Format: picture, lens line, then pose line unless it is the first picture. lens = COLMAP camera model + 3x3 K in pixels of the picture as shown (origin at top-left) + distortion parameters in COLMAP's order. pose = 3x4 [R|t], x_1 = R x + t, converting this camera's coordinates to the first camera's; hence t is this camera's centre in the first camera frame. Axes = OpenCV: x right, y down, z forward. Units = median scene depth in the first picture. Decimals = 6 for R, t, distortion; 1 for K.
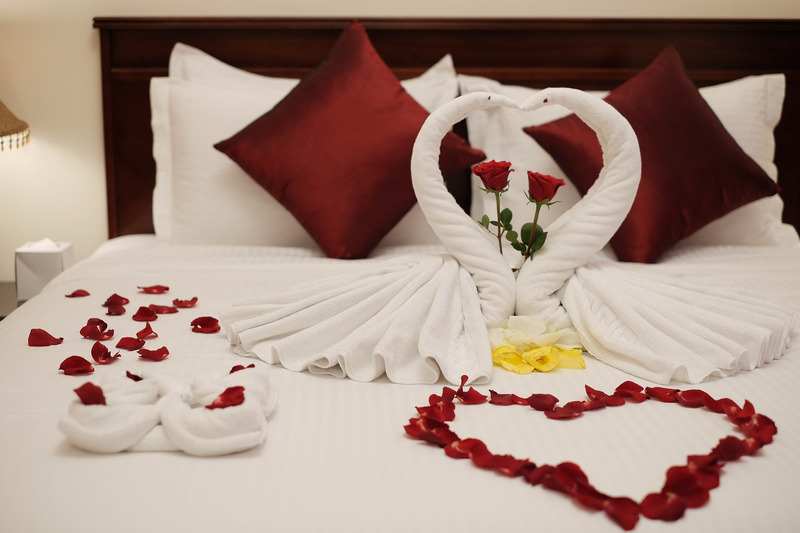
lens RADIAL K [[1226.8, 0, 400.0], [0, 1226.8, 266.5], [0, 0, 1]] dist [0.019978, -0.019132]
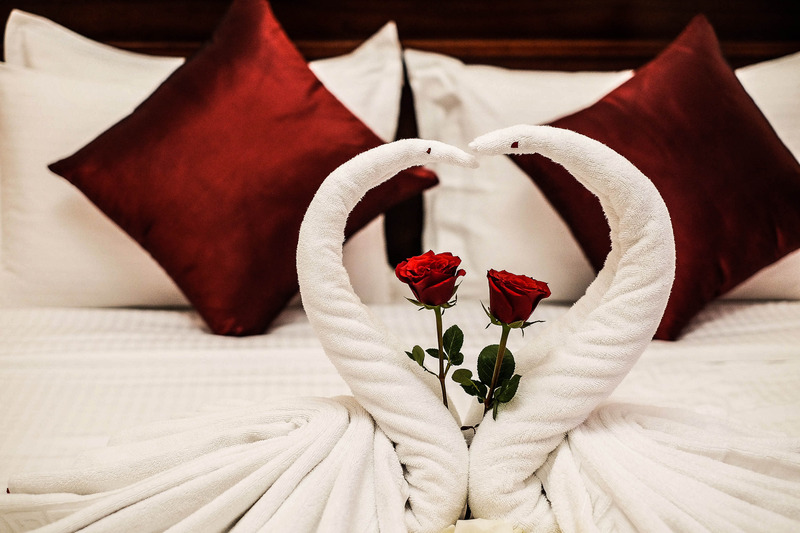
lens RADIAL K [[1285.3, 0, 400.0], [0, 1285.3, 266.5], [0, 0, 1]] dist [-0.008597, 0.069541]
pose [[0.999865, -0.008393, 0.014152, 0.051993], [0.007551, 0.998257, 0.058539, -0.115869], [-0.014619, -0.058424, 0.998185, 0.370815]]
